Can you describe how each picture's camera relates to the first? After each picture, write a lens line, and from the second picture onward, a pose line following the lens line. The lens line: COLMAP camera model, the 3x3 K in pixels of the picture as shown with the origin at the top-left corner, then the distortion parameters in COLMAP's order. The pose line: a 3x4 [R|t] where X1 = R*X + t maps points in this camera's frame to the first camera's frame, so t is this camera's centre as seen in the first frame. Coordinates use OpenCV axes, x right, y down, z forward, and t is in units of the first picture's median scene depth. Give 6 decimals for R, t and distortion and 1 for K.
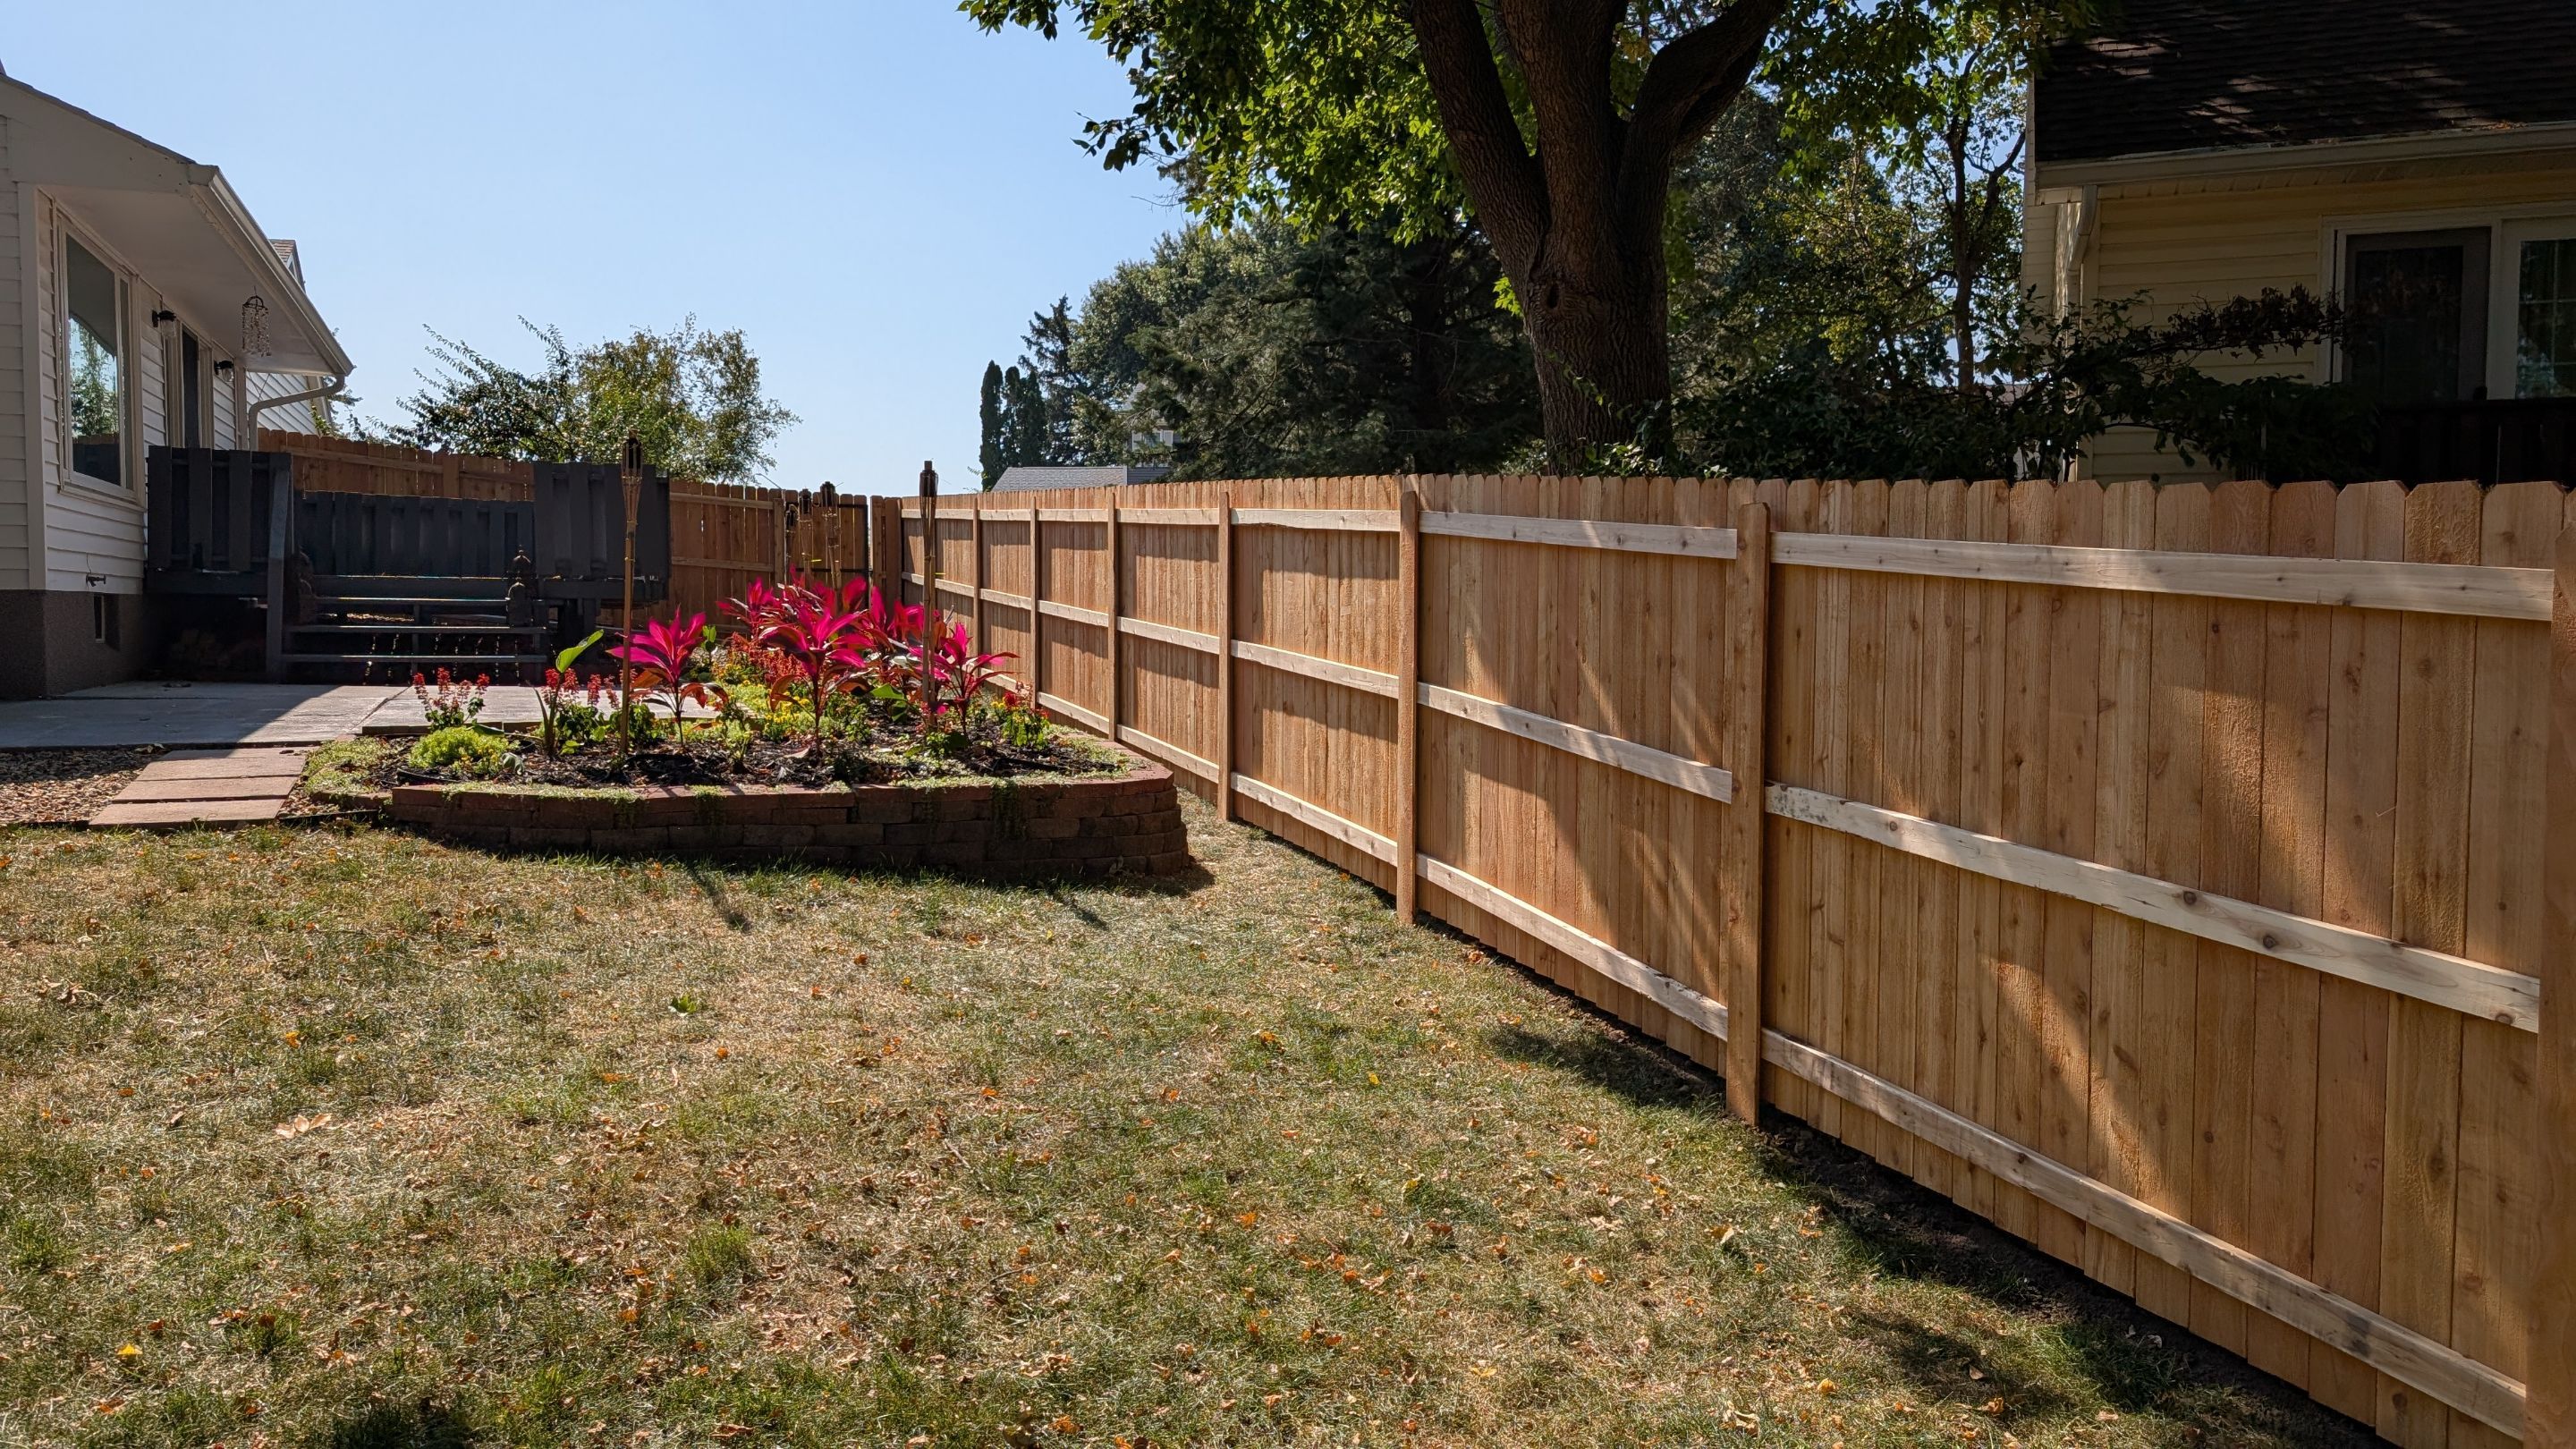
lens RADIAL K [[1881.3, 0, 1294.6], [0, 1881.3, 727.8], [0, 0, 1]] dist [0.032132, -0.036816]
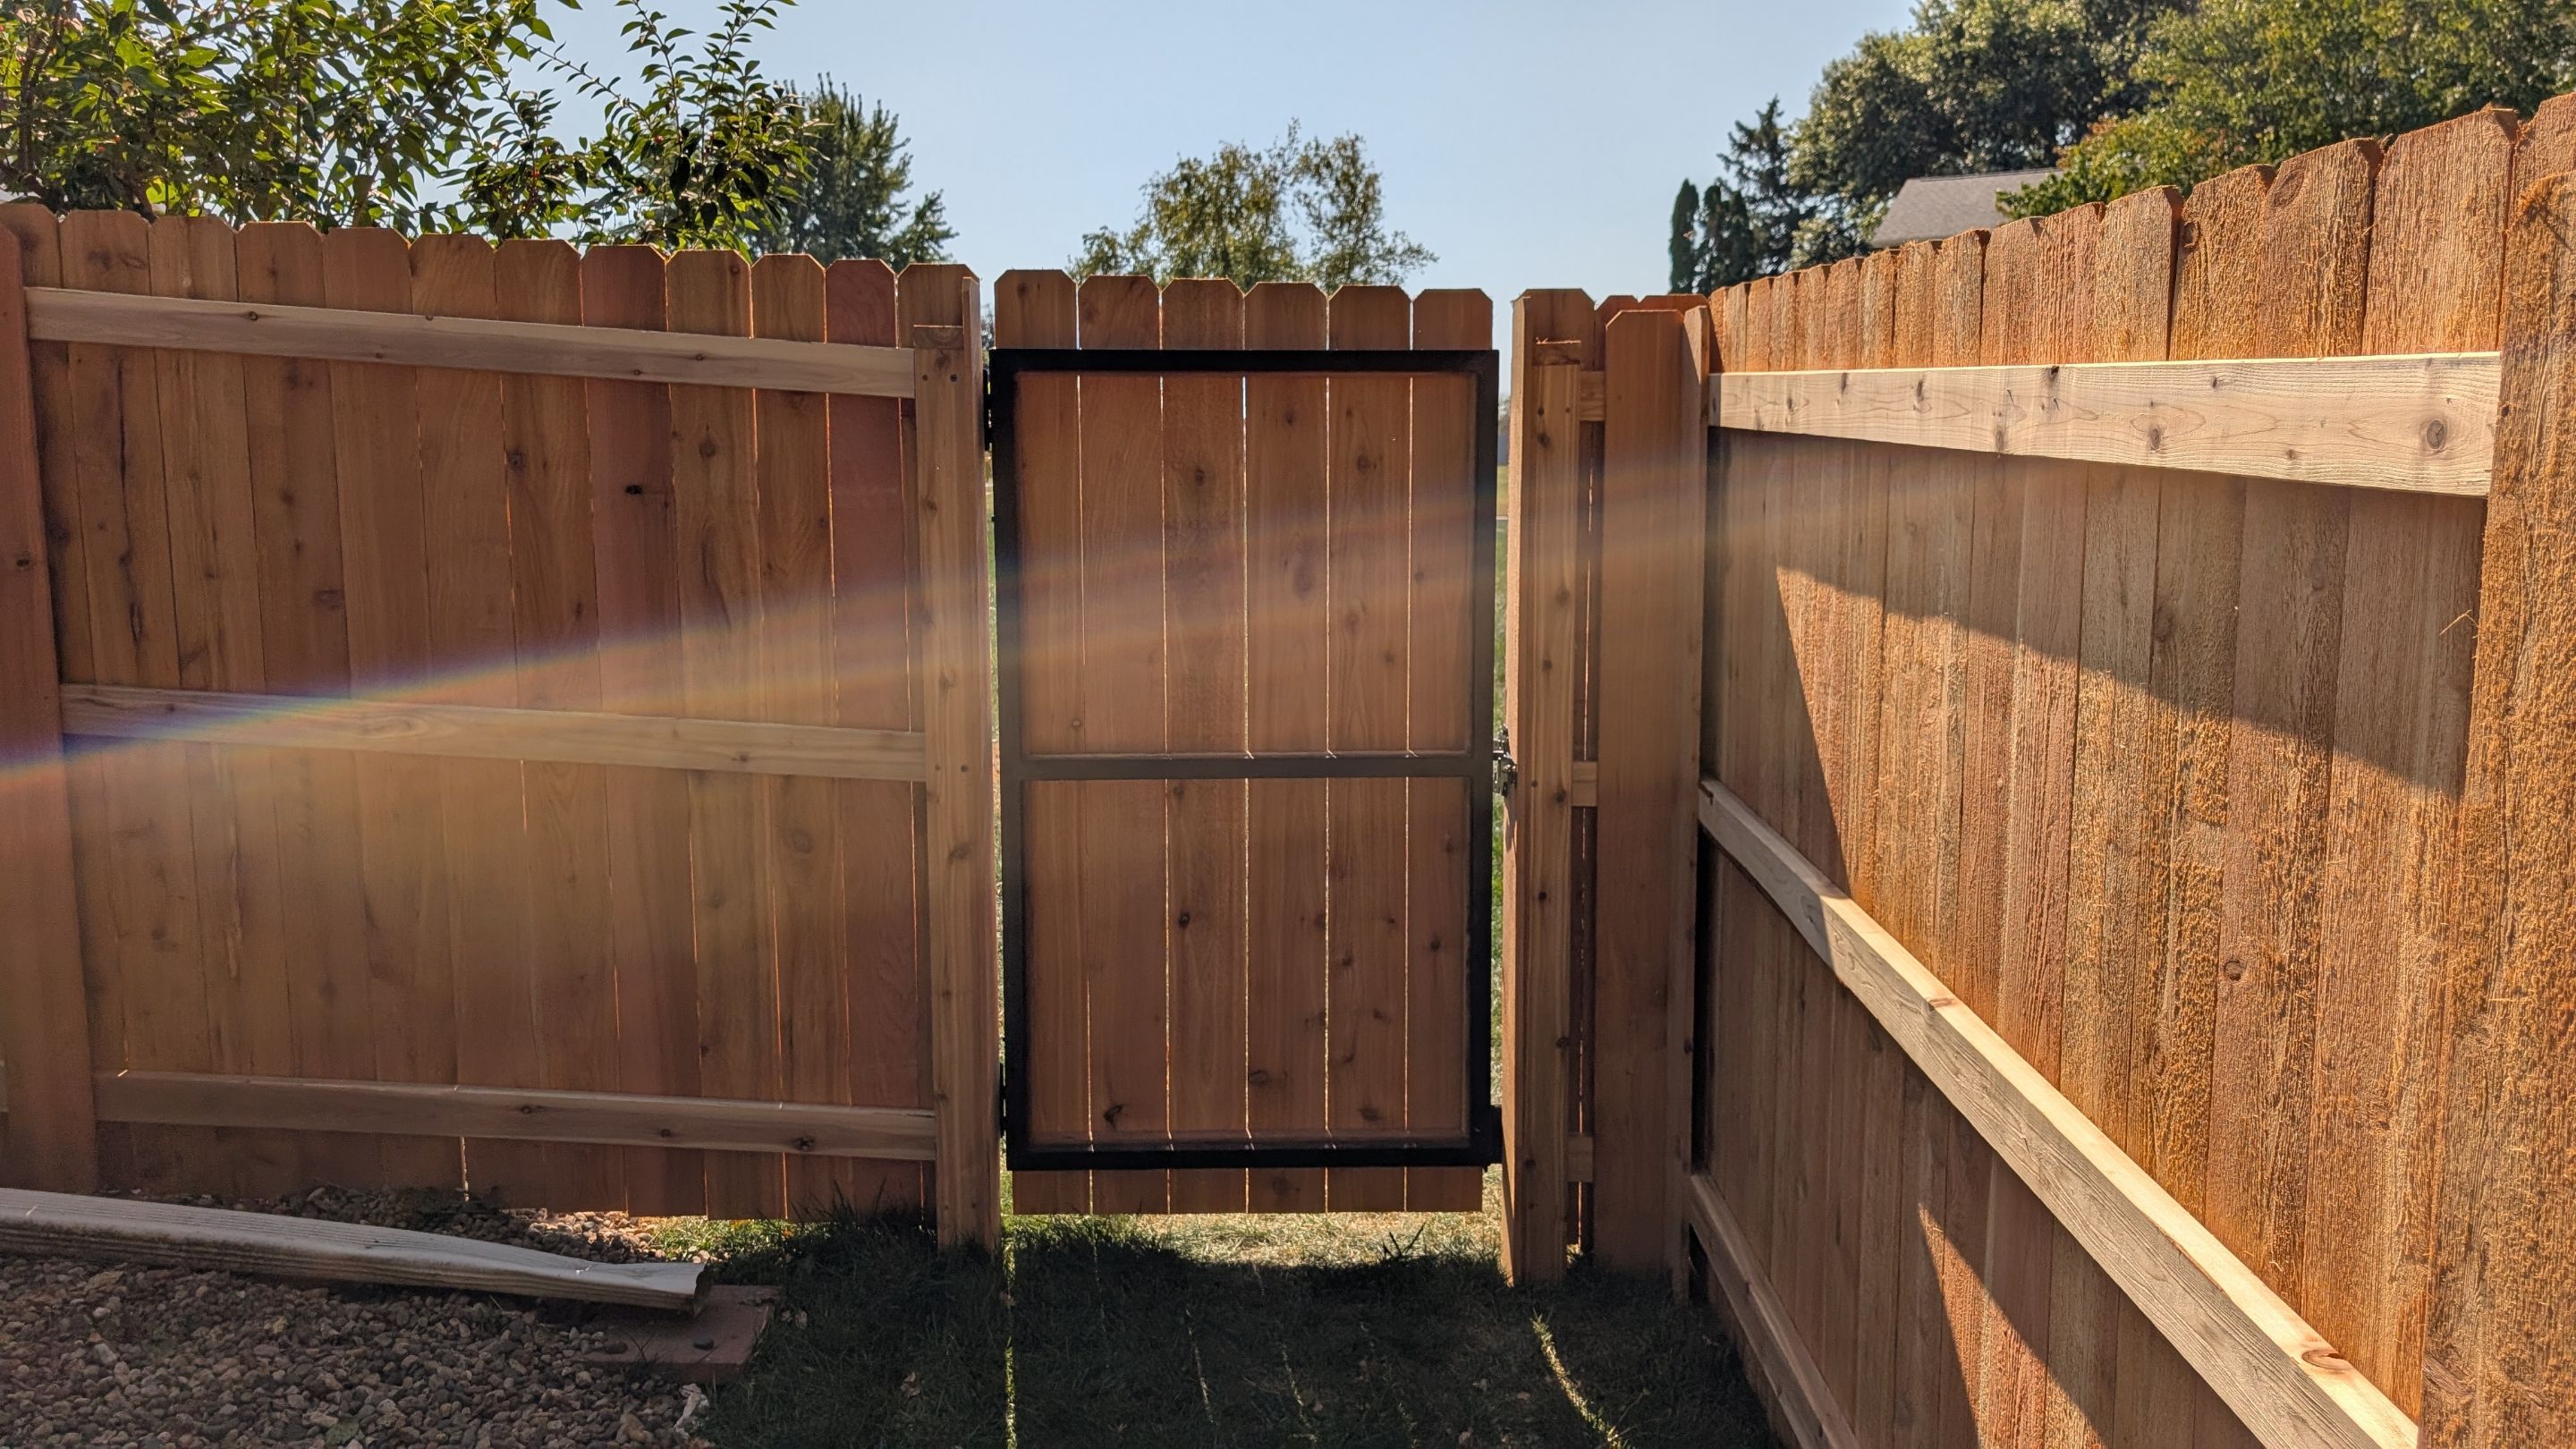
lens RADIAL K [[1881.3, 0, 1285.0], [0, 1881.3, 730.8], [0, 0, 1]] dist [0.032132, -0.036816]
pose [[0.940259, 0.038224, -0.338308, -0.046846], [-0.014356, 0.997245, 0.072773, -0.024514], [0.340157, -0.063568, 0.938217, 0.214392]]
